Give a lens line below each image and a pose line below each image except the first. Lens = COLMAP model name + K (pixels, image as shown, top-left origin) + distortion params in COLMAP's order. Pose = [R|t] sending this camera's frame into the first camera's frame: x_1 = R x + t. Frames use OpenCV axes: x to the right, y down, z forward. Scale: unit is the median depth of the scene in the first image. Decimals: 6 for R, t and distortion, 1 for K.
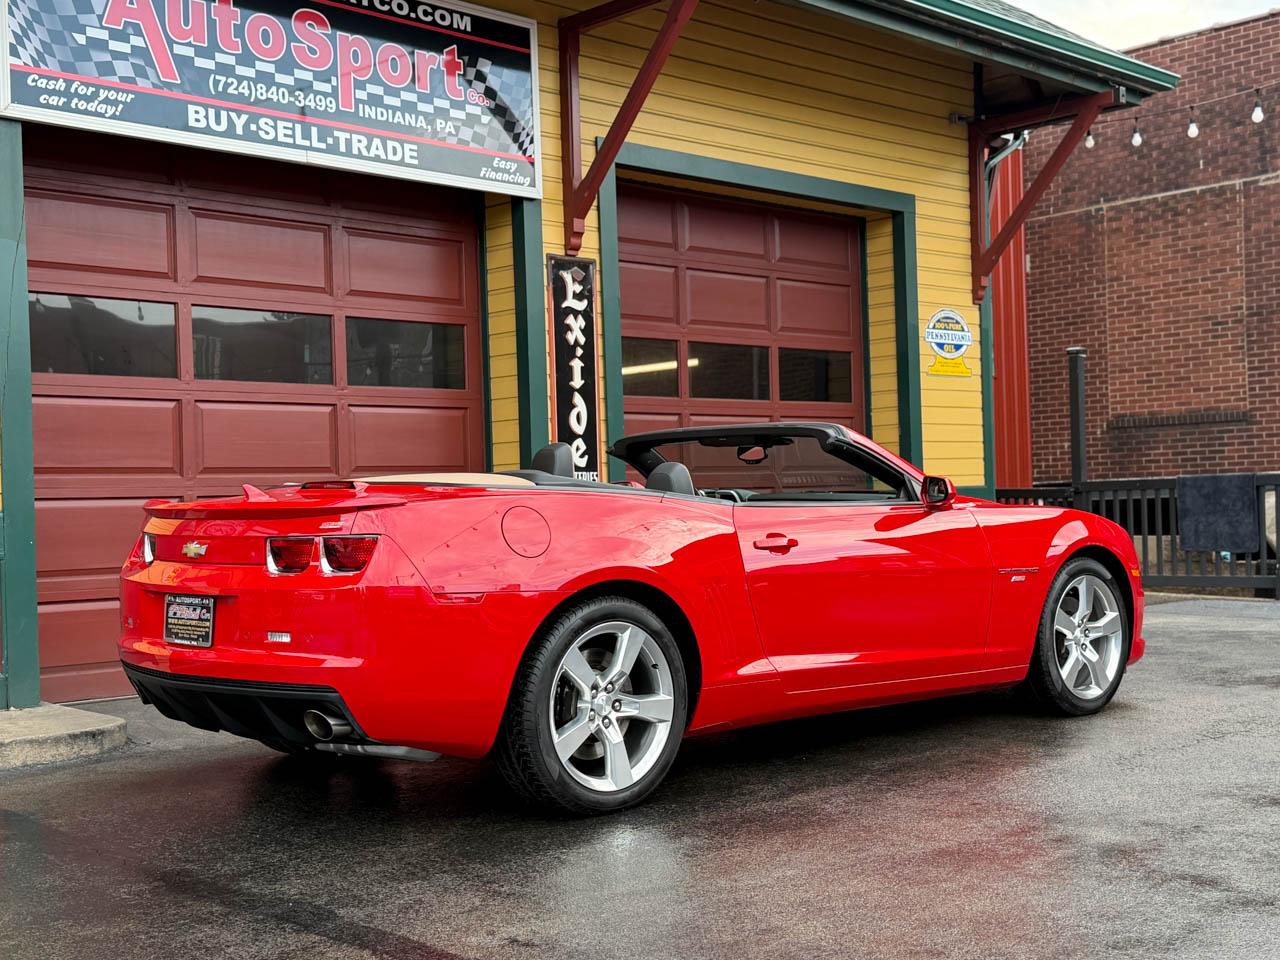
lens RADIAL K [[1600.0, 0, 639.0], [0, 1600.0, 485.1], [0, 0, 1]] dist [0.215034, -0.548447]
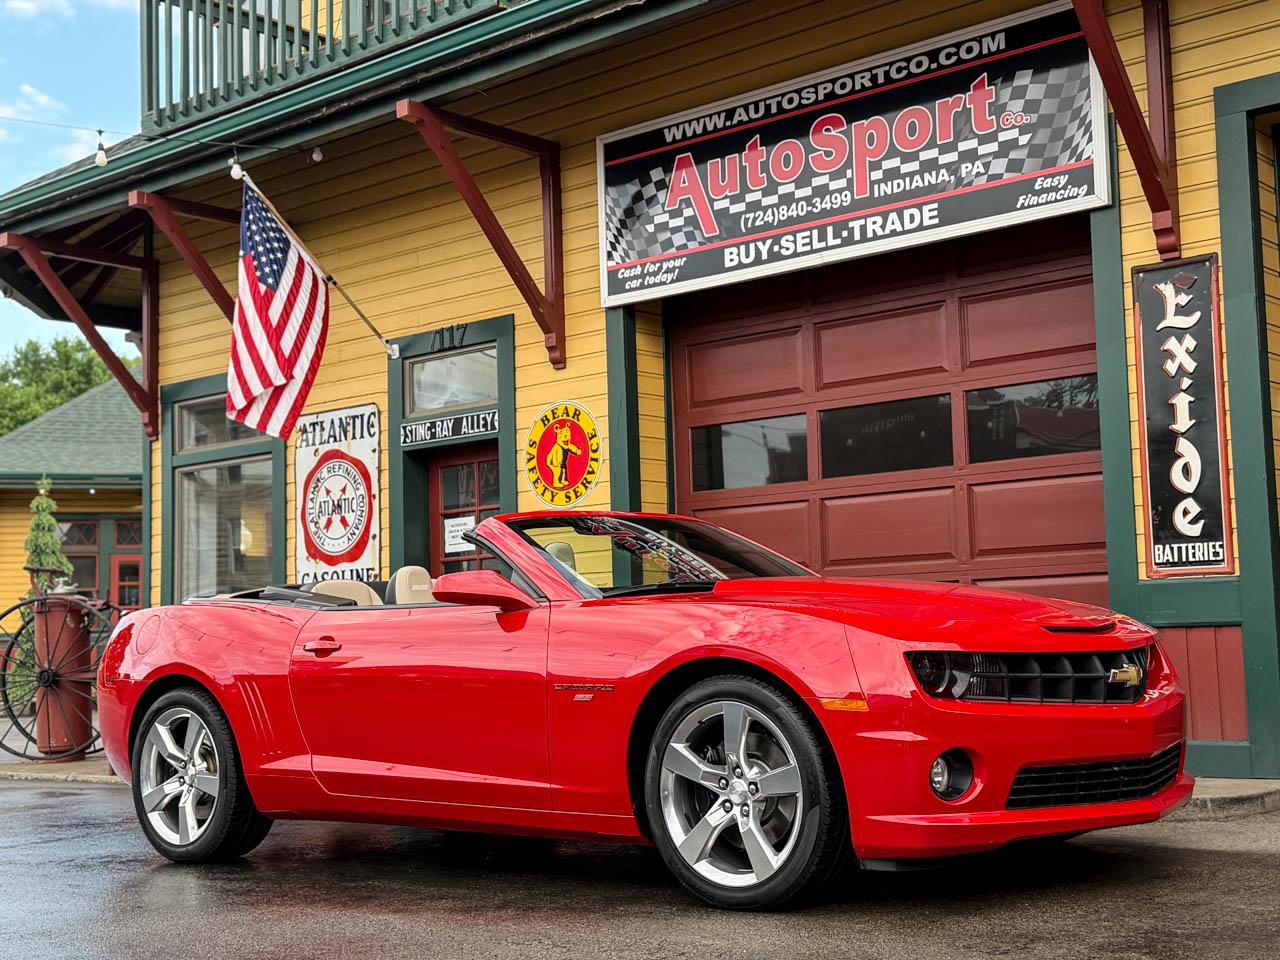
lens RADIAL K [[1705.6, 0, 640.0], [0, 1705.6, 480.0], [0, 0, 1]] dist [0.125586, -0.058360]
pose [[0.091037, -0.072062, -0.993237, 0.786113], [0.037551, 0.996917, -0.068888, 0.008758], [0.995139, -0.031025, 0.093463, 0.712830]]
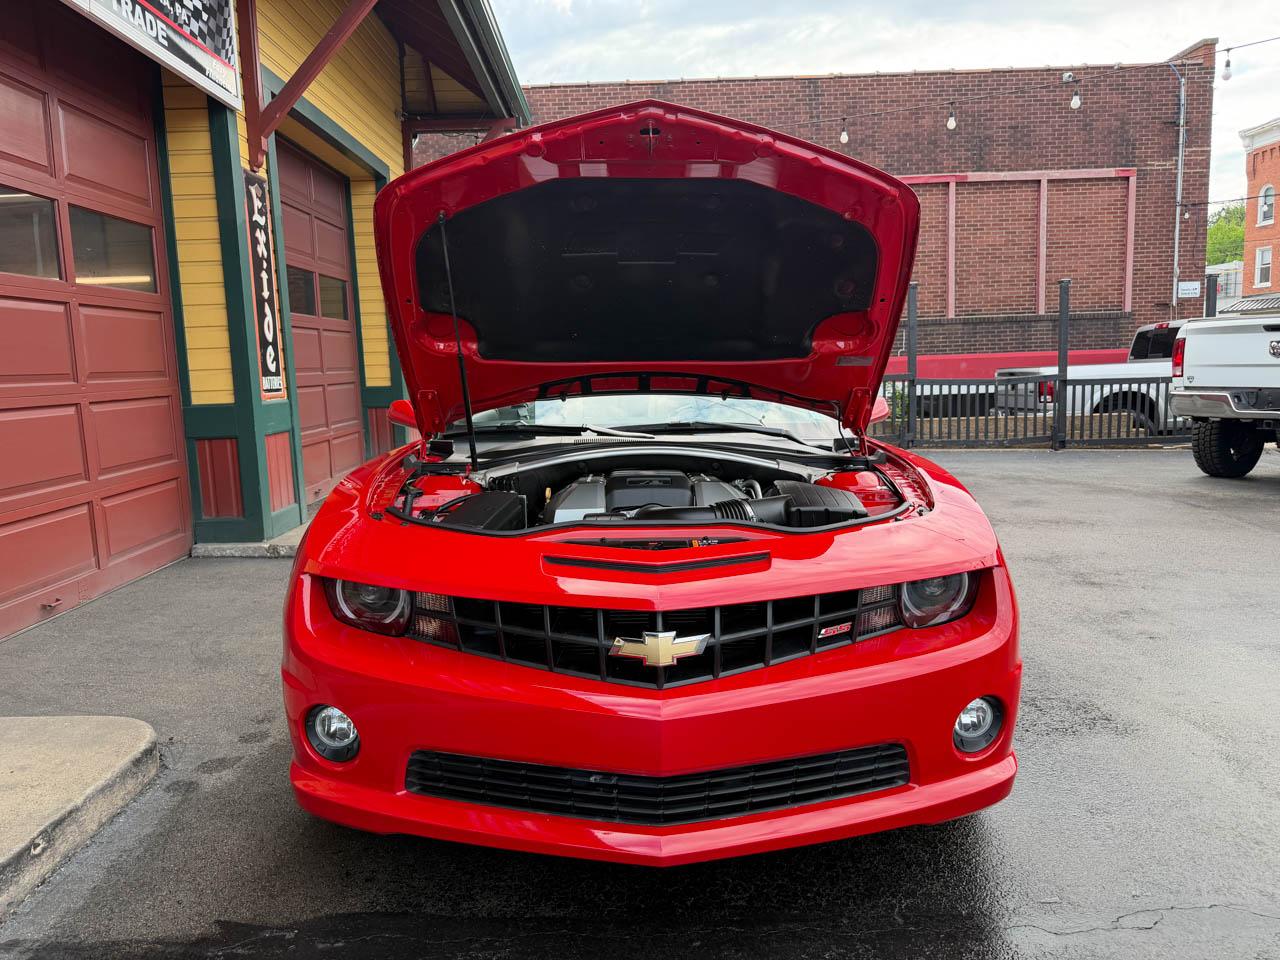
lens RADIAL K [[897.7, 0, 648.6], [0, 897.7, 479.2], [0, 0, 1]] dist [0.064641, -0.089269]
pose [[0.678035, -0.086387, 0.729936, -0.340855], [0.000825, 0.993158, 0.116773, -0.011469], [-0.735030, -0.078574, 0.673467, 0.413504]]
